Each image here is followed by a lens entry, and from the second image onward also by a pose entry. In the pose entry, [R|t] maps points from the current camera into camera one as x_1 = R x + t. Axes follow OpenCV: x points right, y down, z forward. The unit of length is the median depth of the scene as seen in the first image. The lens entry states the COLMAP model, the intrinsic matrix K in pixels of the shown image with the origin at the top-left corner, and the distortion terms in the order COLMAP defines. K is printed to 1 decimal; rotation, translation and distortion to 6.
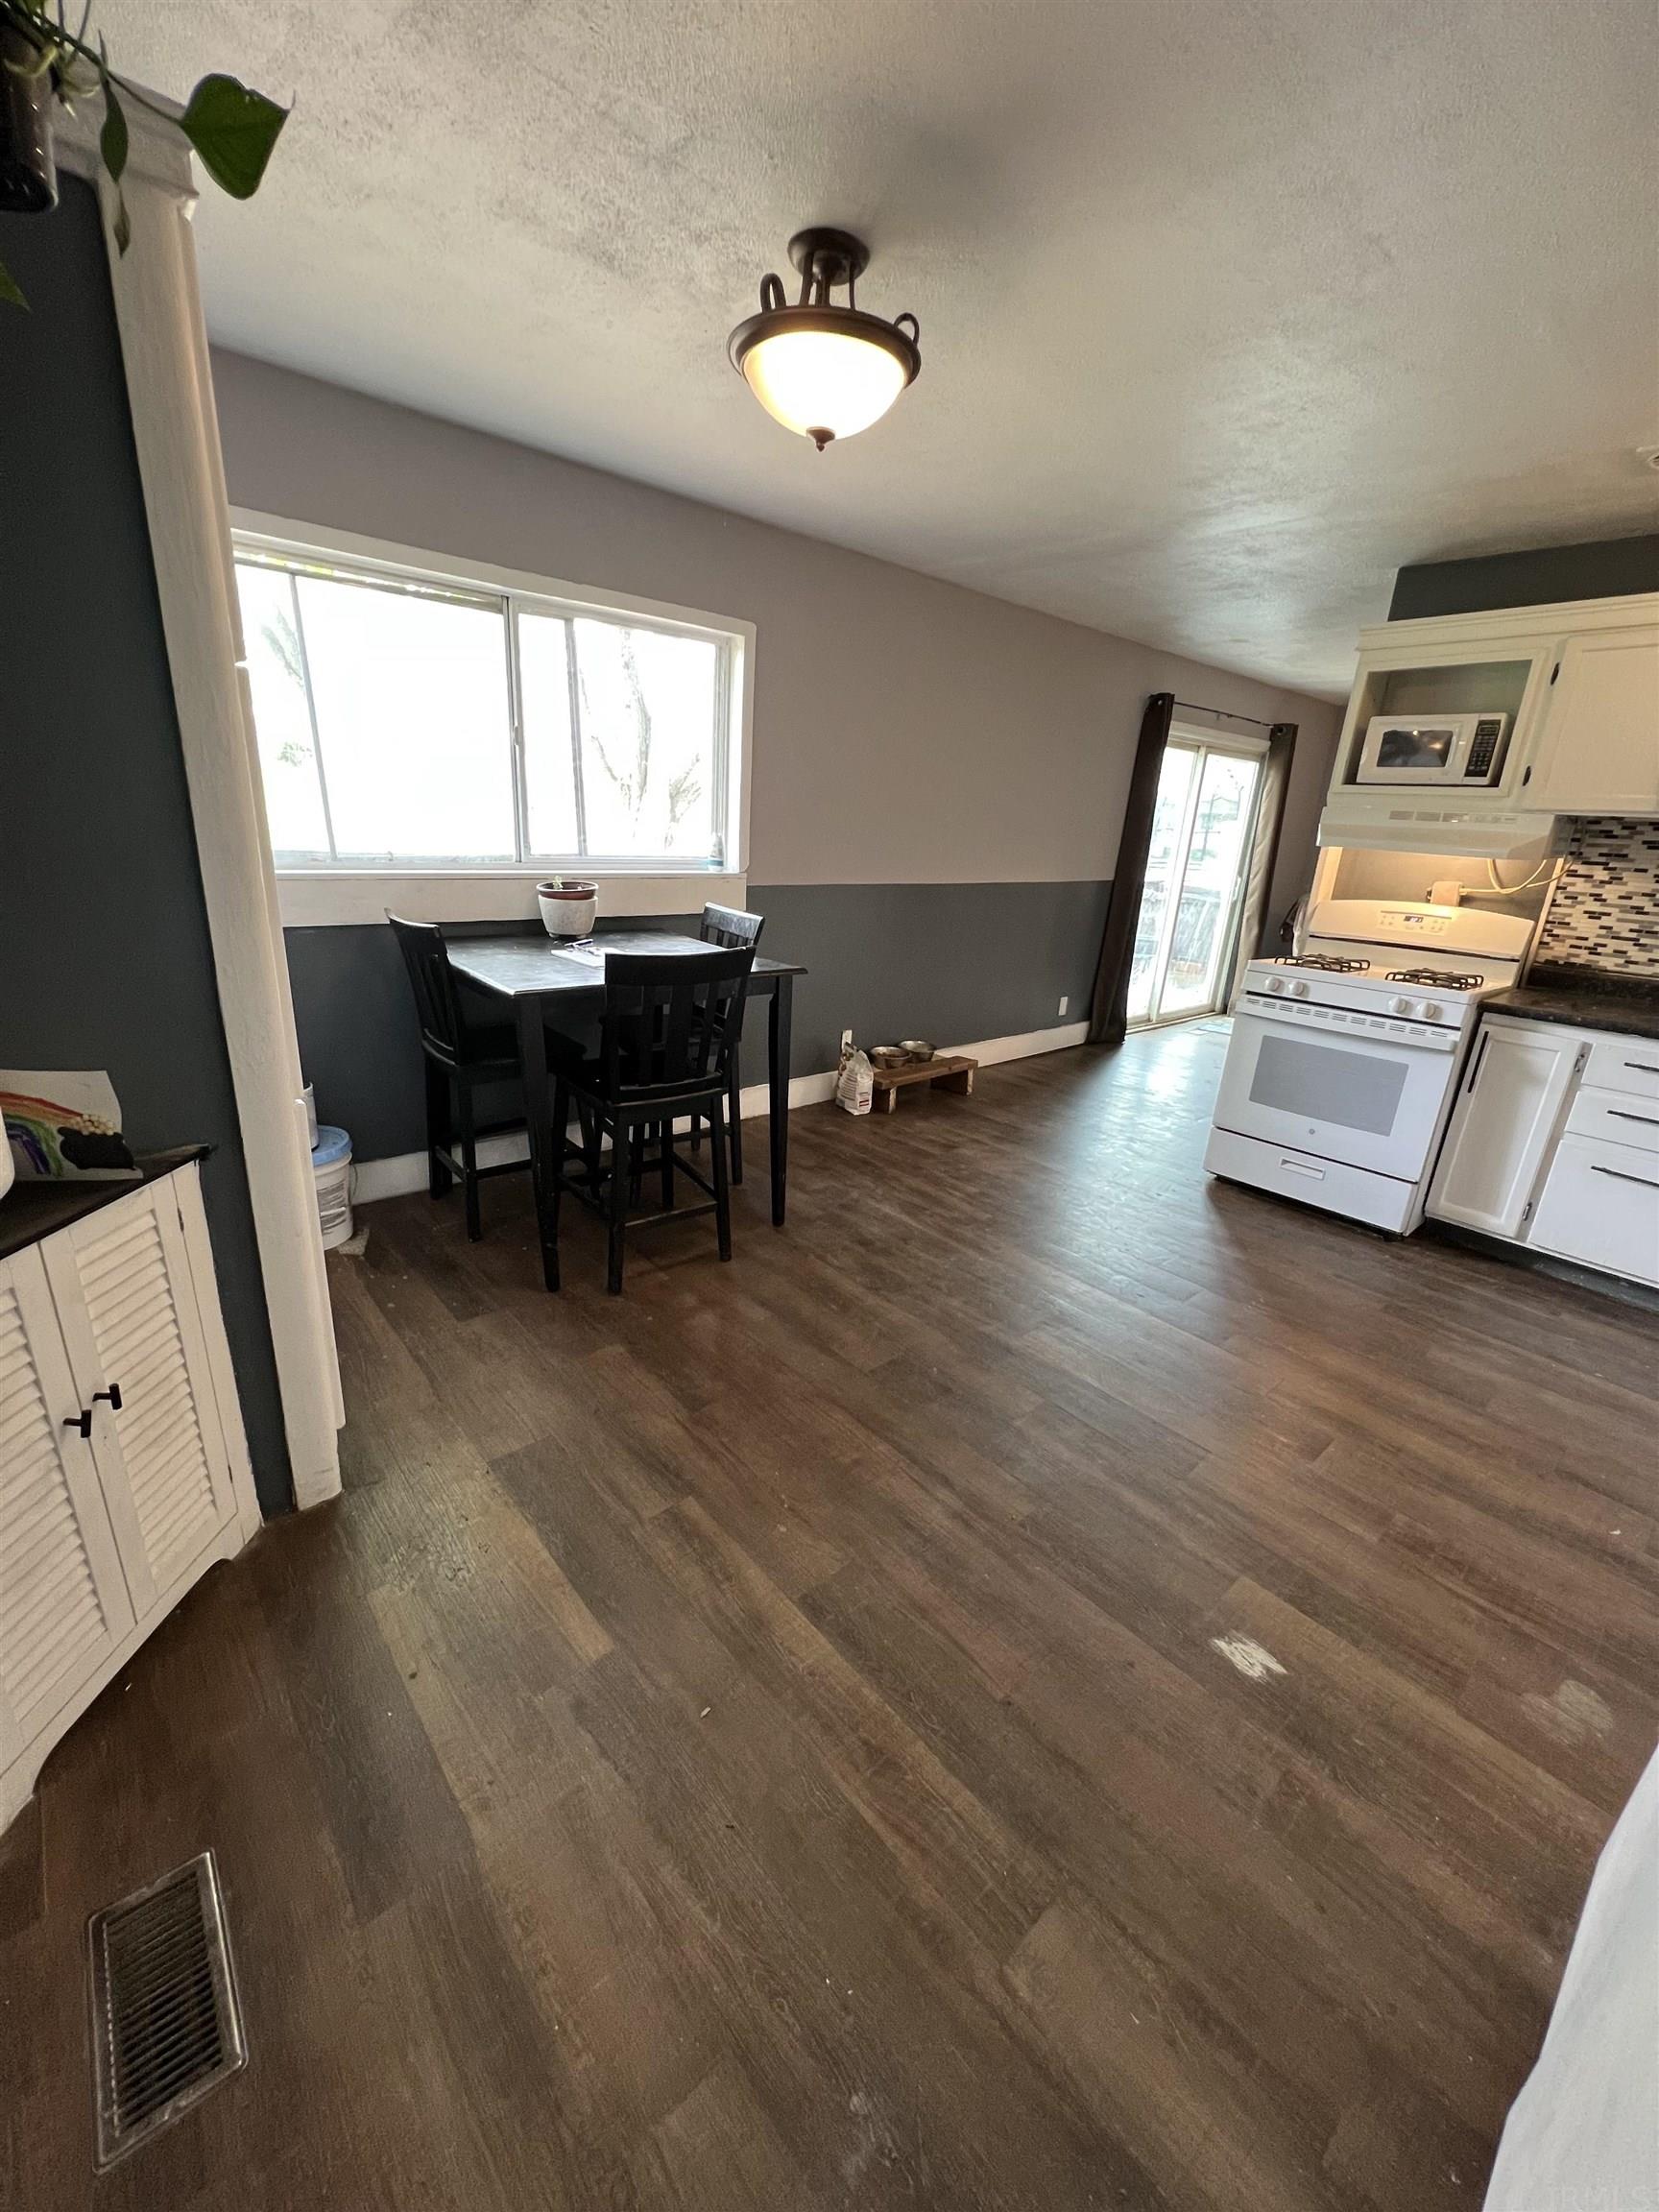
lens RADIAL K [[884.5, 0, 828.9], [0, 884.5, 1109.6], [0, 0, 1]] dist [-0.002946, 0.000503]
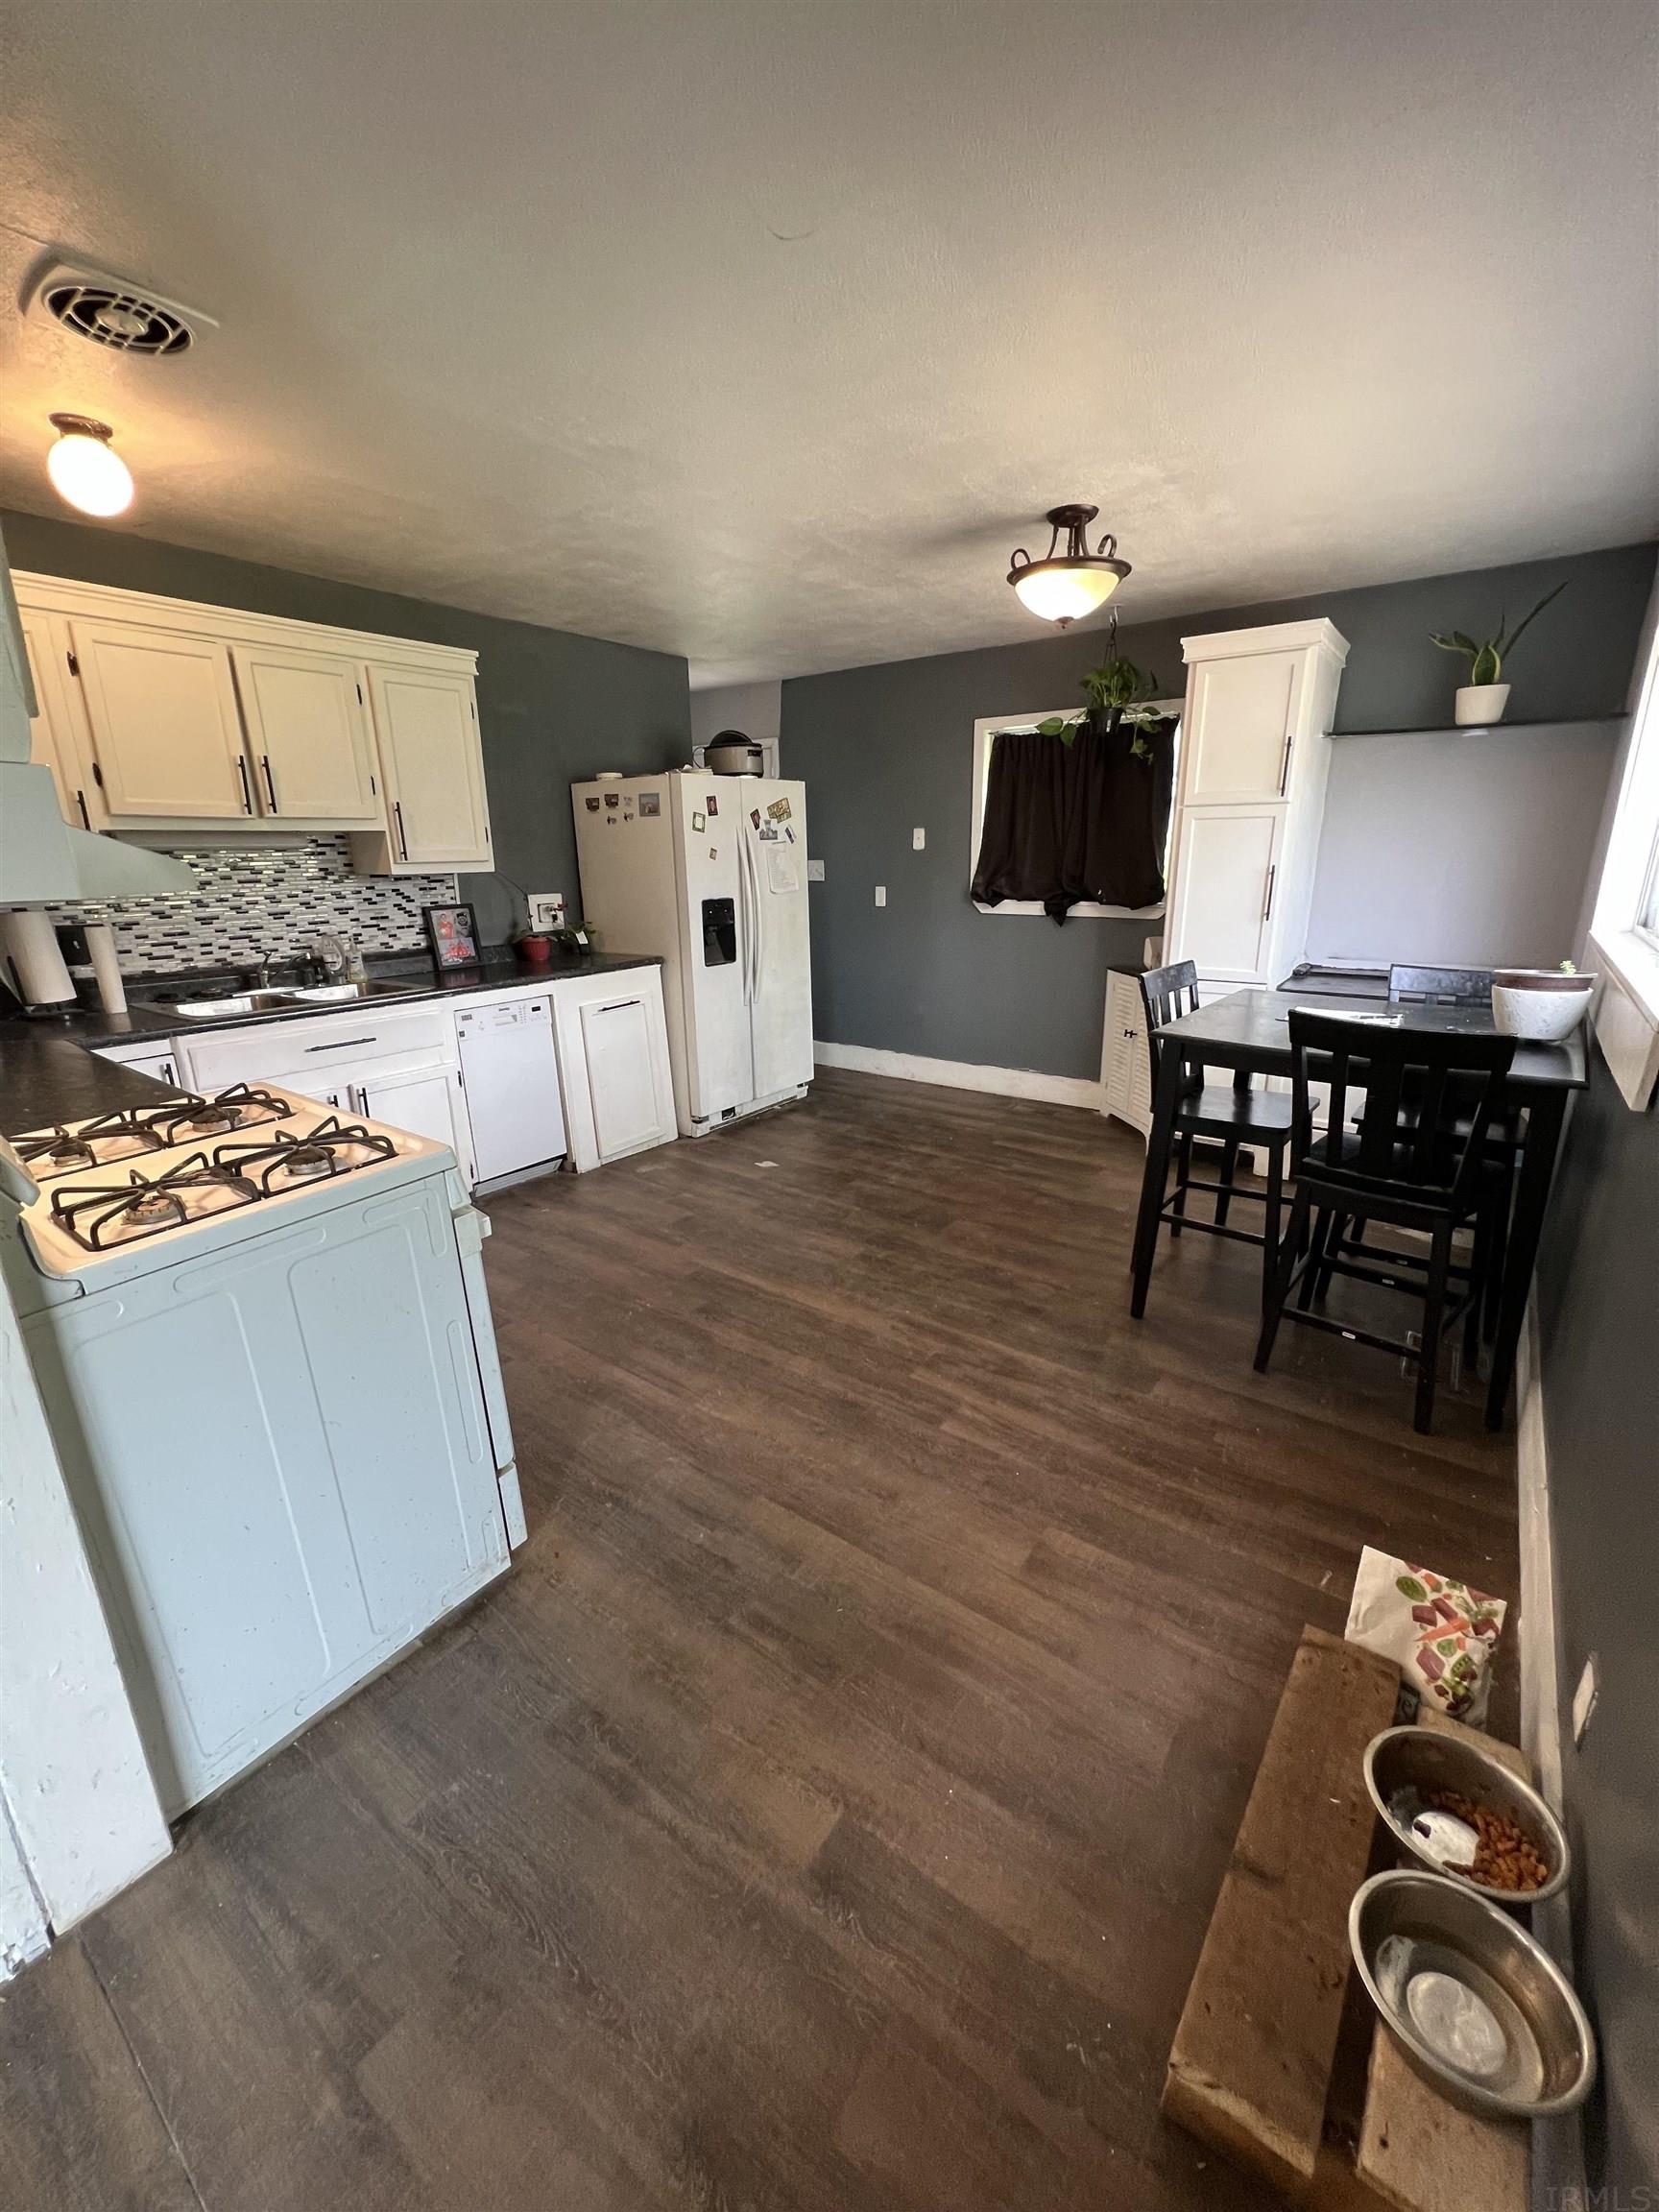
lens RADIAL K [[884.5, 0, 837.9], [0, 884.5, 1103.0], [0, 0, 1]] dist [-0.002946, 0.000503]
pose [[-0.975268, 0.005749, -0.220949, 0.487276], [-0.118858, 0.829172, 0.546211, -0.563339], [0.186345, 0.558964, -0.807982, 1.752122]]
